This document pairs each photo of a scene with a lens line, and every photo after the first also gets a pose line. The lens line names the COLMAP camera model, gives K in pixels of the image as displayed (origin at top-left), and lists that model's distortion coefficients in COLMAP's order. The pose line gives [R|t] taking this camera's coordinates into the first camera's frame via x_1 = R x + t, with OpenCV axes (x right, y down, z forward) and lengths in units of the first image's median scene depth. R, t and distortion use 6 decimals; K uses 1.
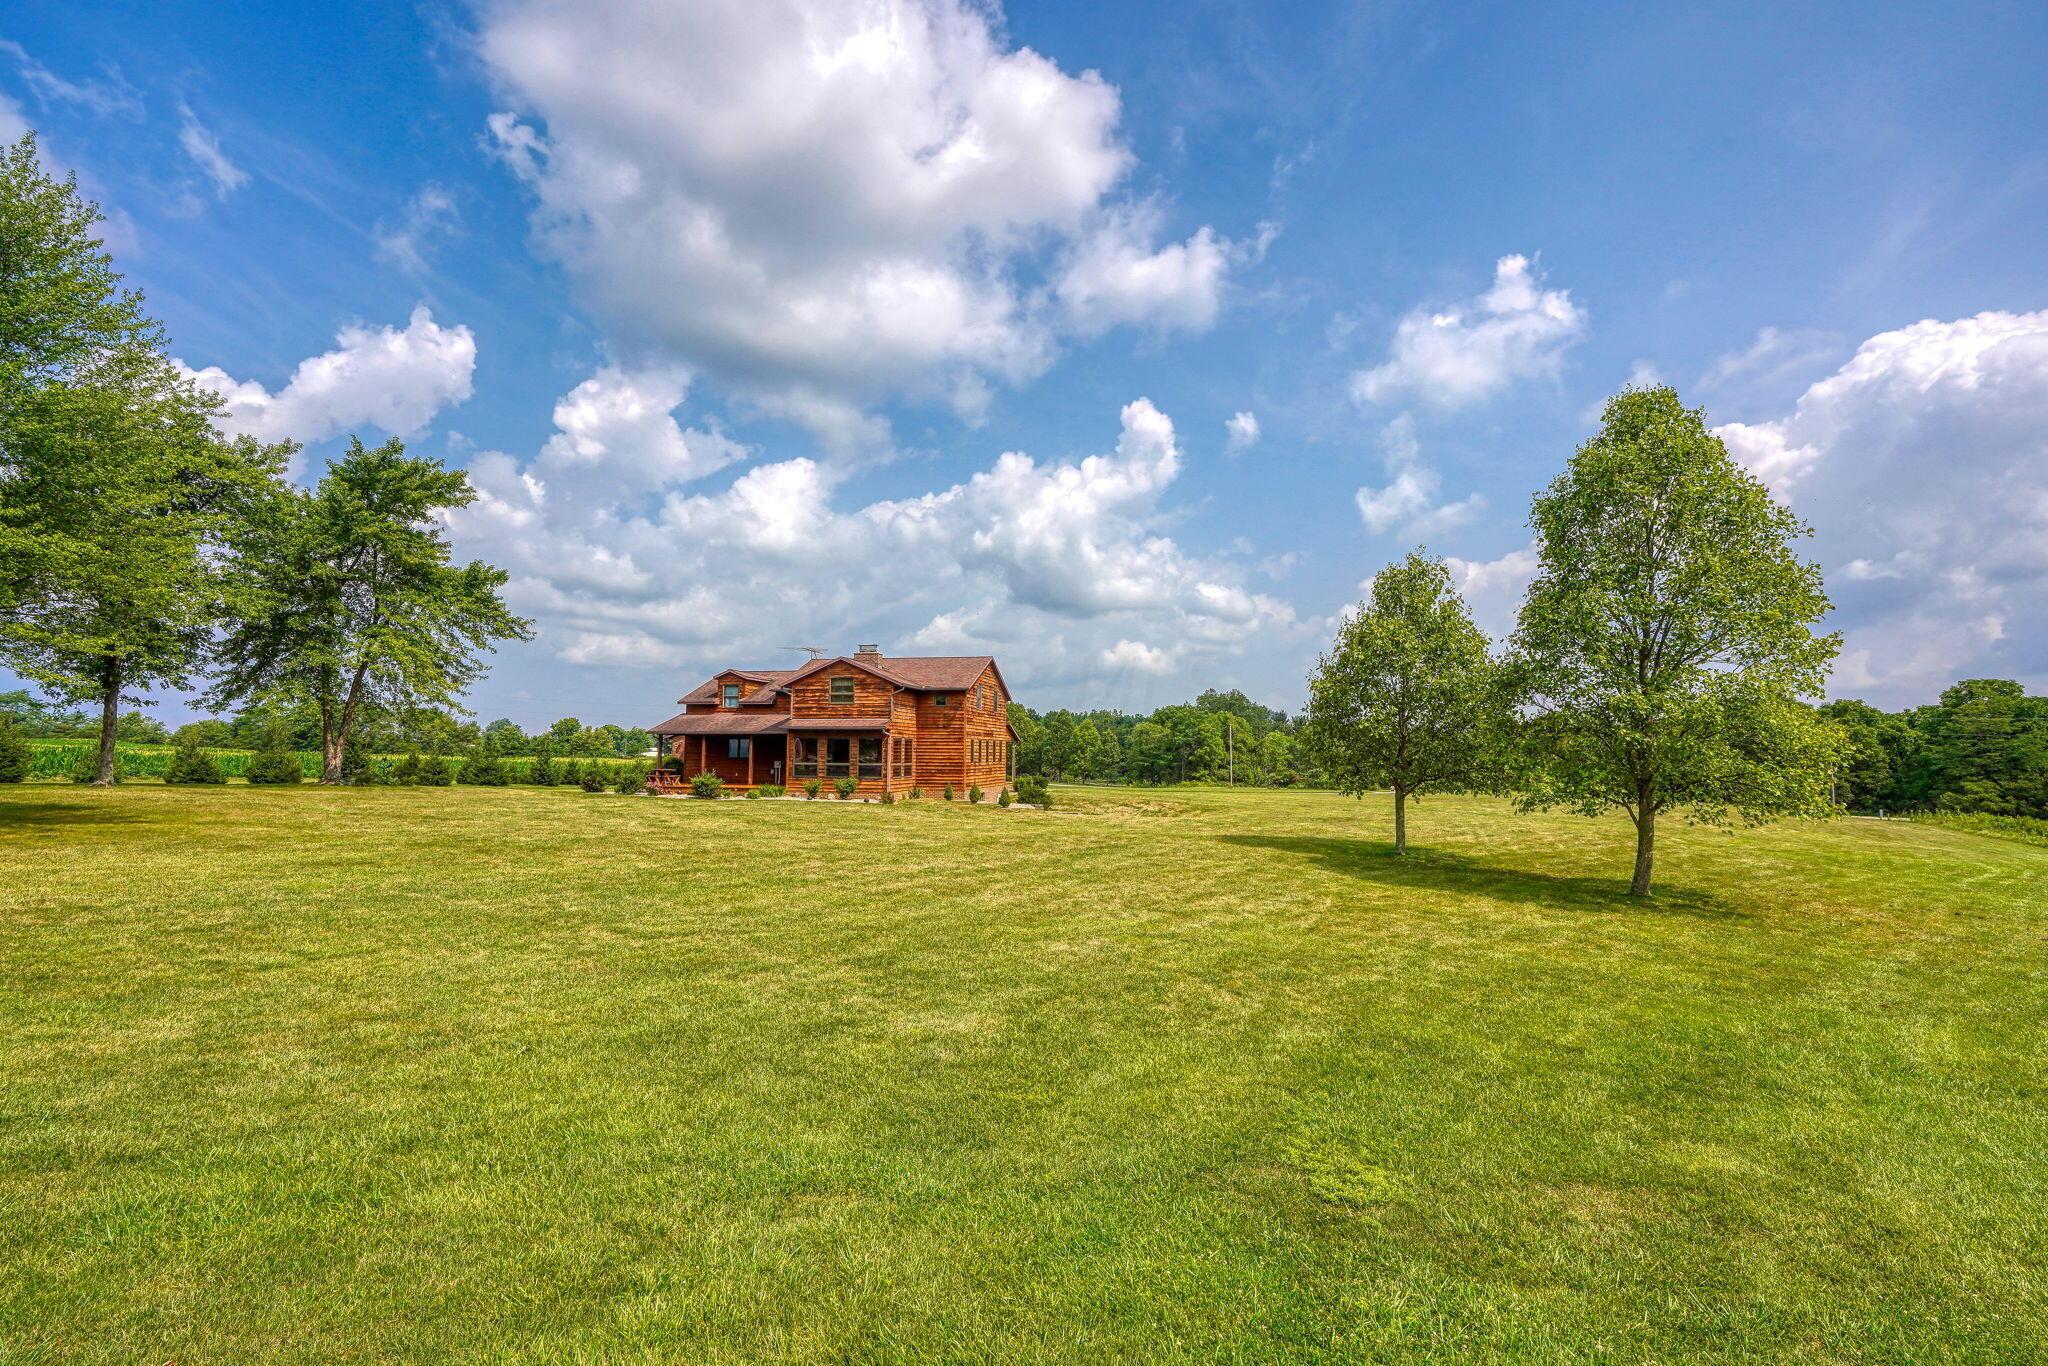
lens RADIAL K [[980.6, 0, 1020.2], [0, 980.6, 719.5], [0, 0, 1]] dist [-0.006168, -0.000231]
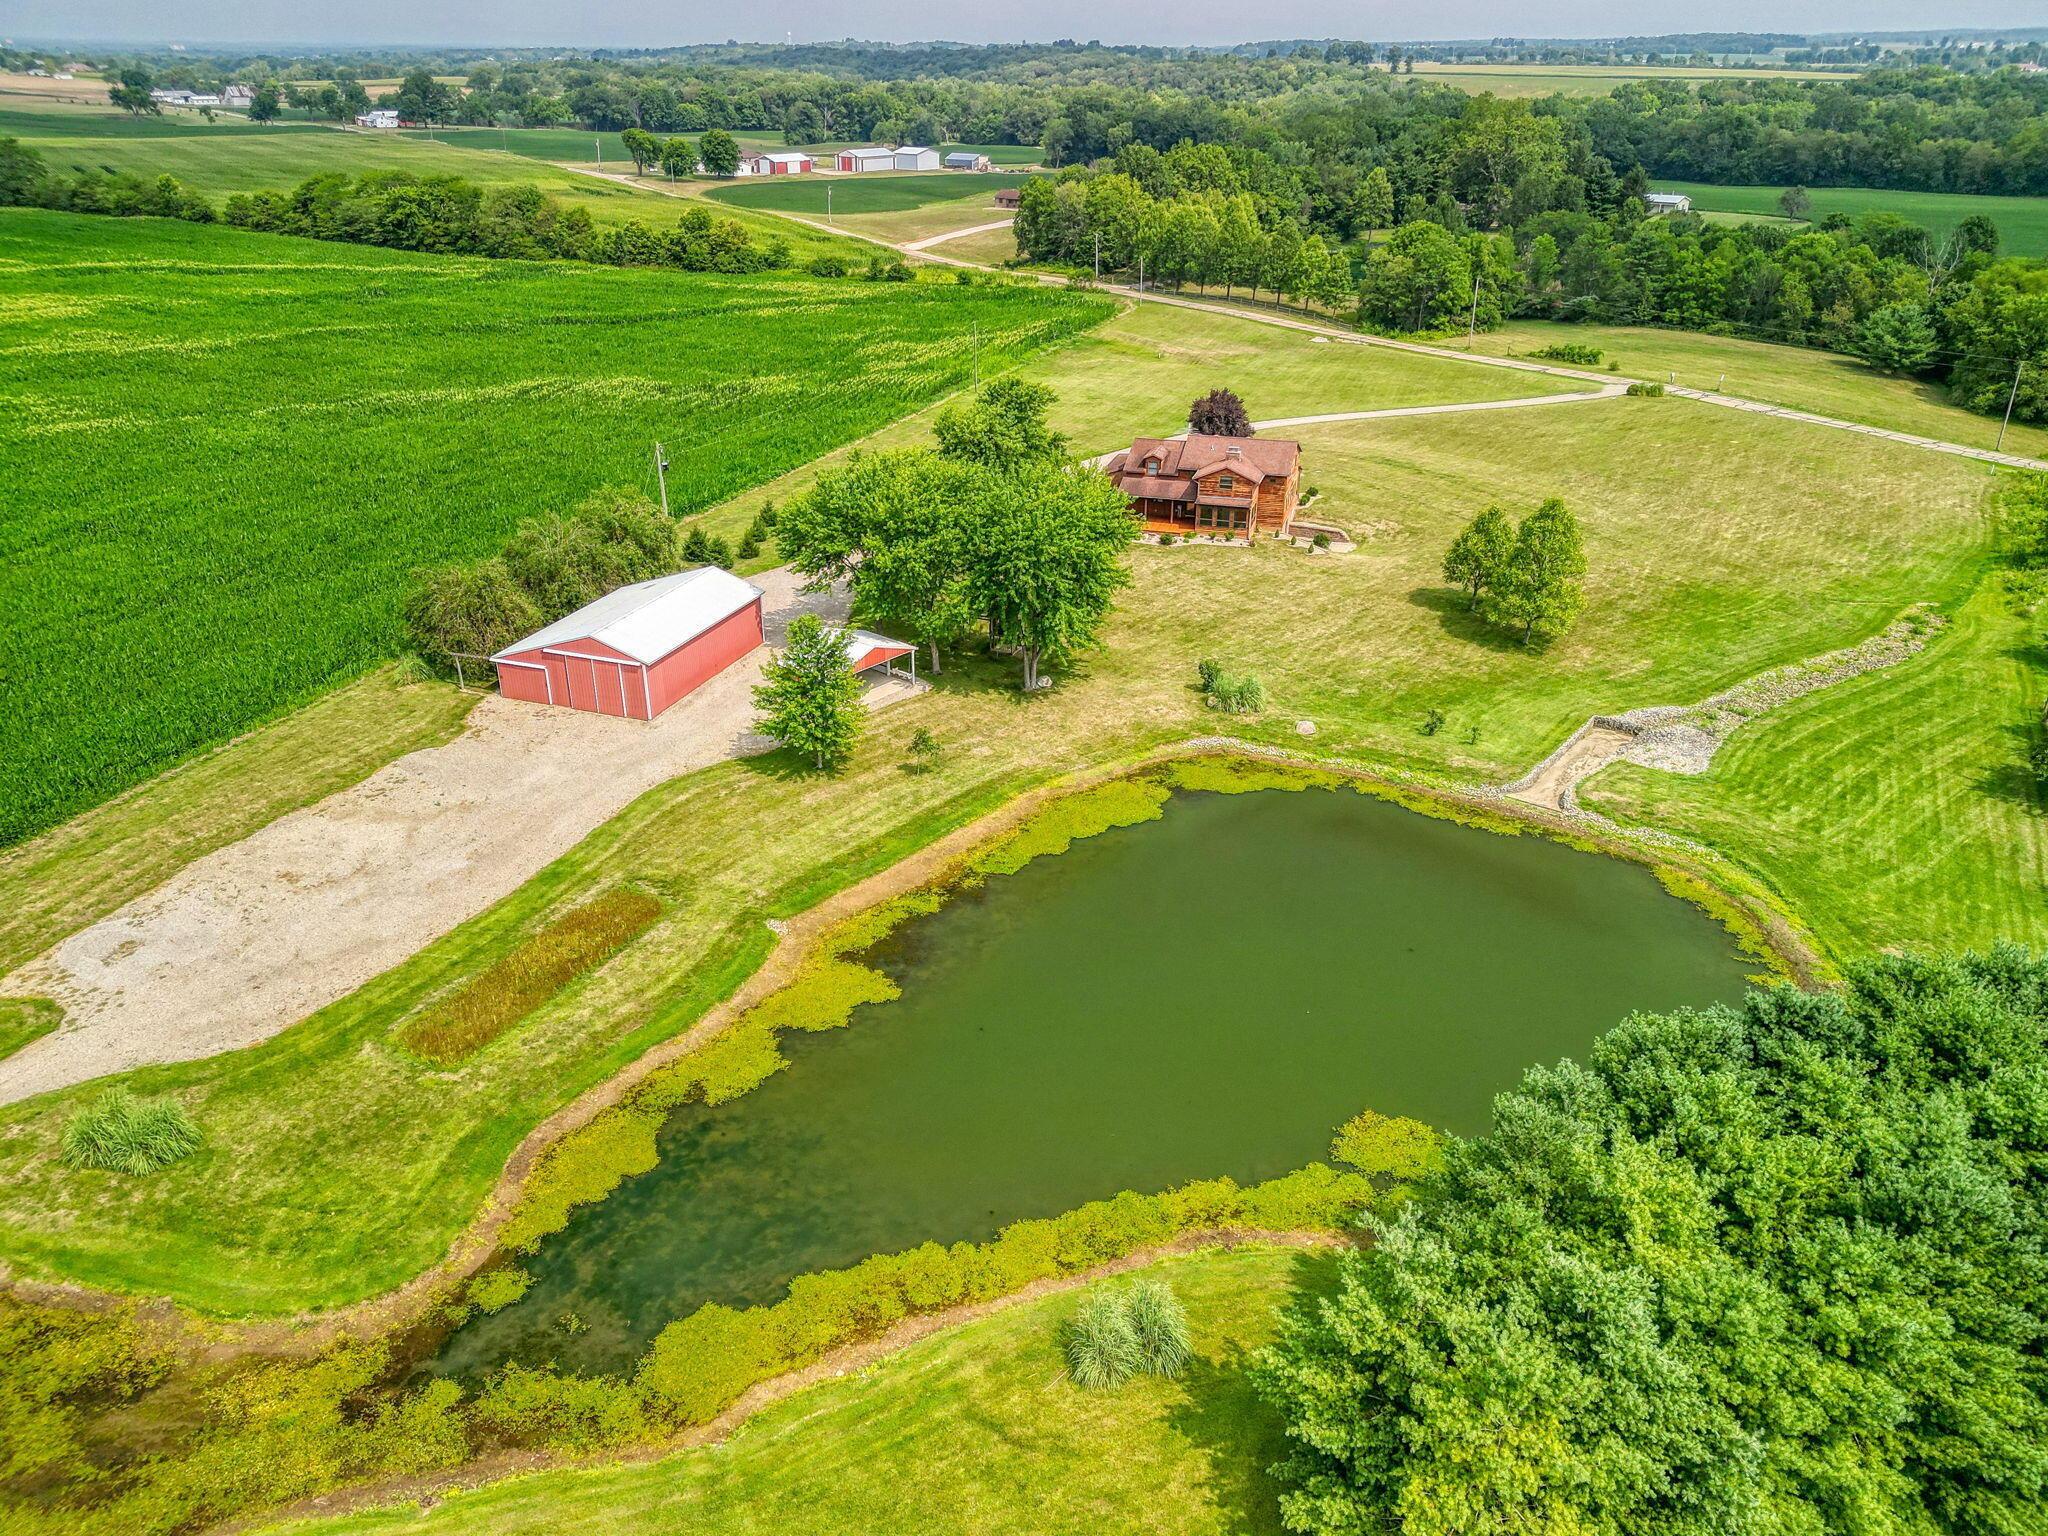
lens RADIAL K [[1508.3, 0, 1024.0], [0, 1508.3, 768.0], [0, 0, 1]] dist [0.089917, -0.088822]
pose [[0.996795, 0.028156, -0.074874, -0.324042], [0.008824, 0.891592, 0.452754, -0.845583], [0.079505, -0.451964, 0.888486, -1.860087]]
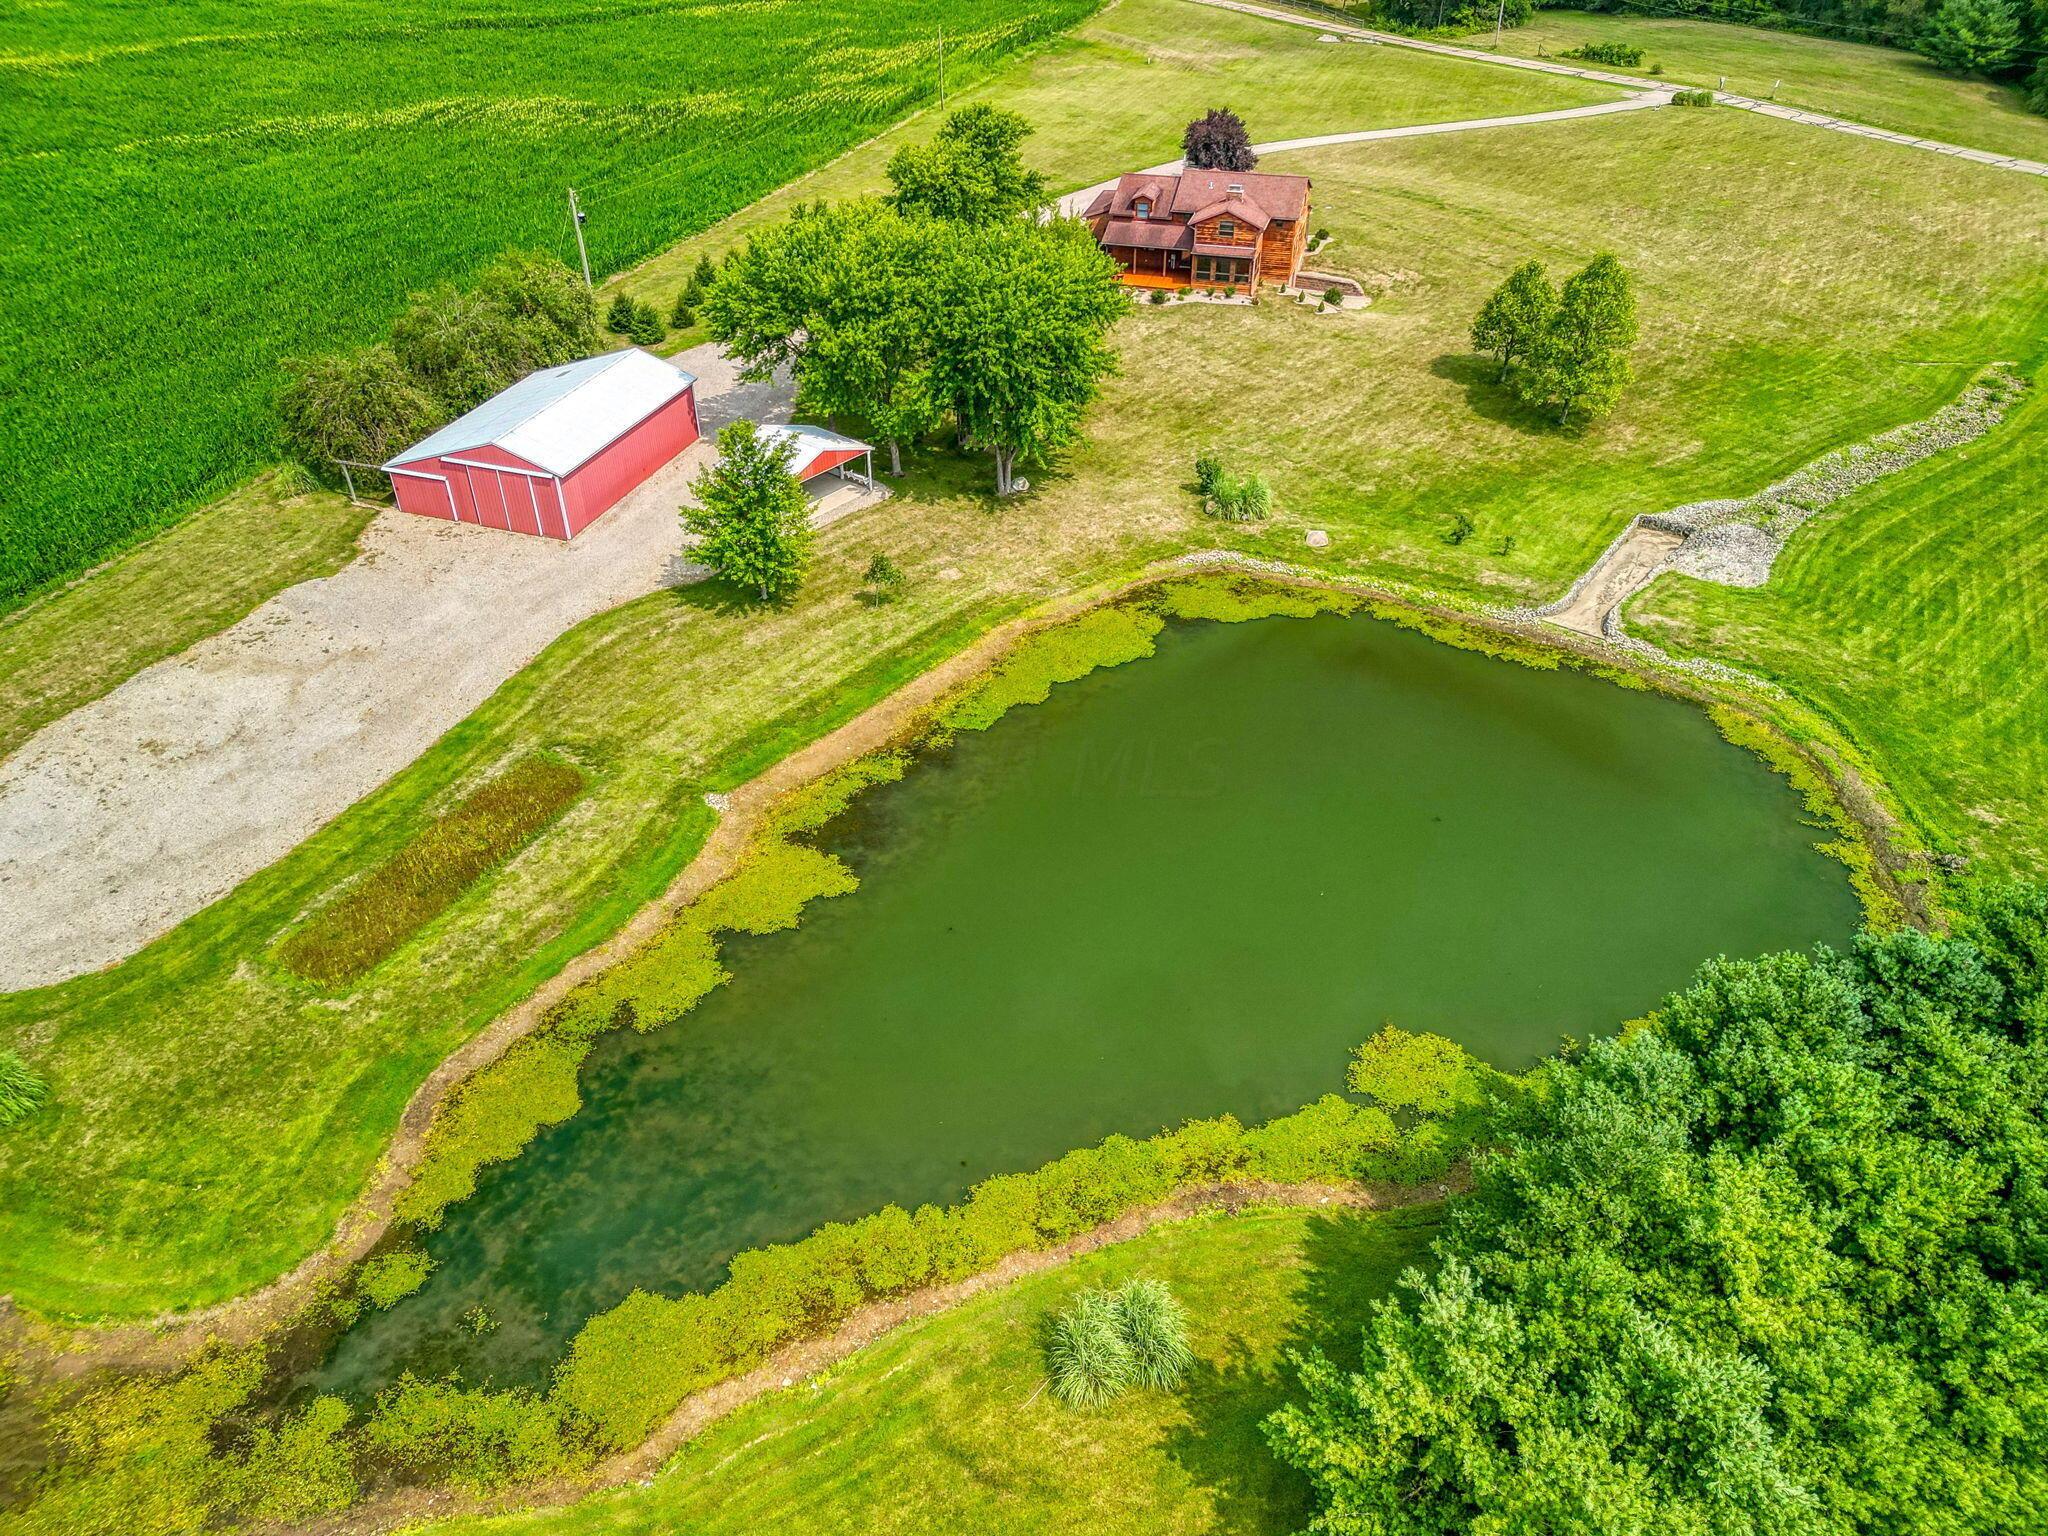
lens RADIAL K [[1508.3, 0, 1024.0], [0, 1508.3, 768.0], [0, 0, 1]] dist [0.089917, -0.088822]
pose [[0.997808, 0.027182, -0.060333, -0.330870], [0.014675, 0.798141, 0.602292, -0.841347], [0.064525, -0.601857, 0.795993, -1.616670]]
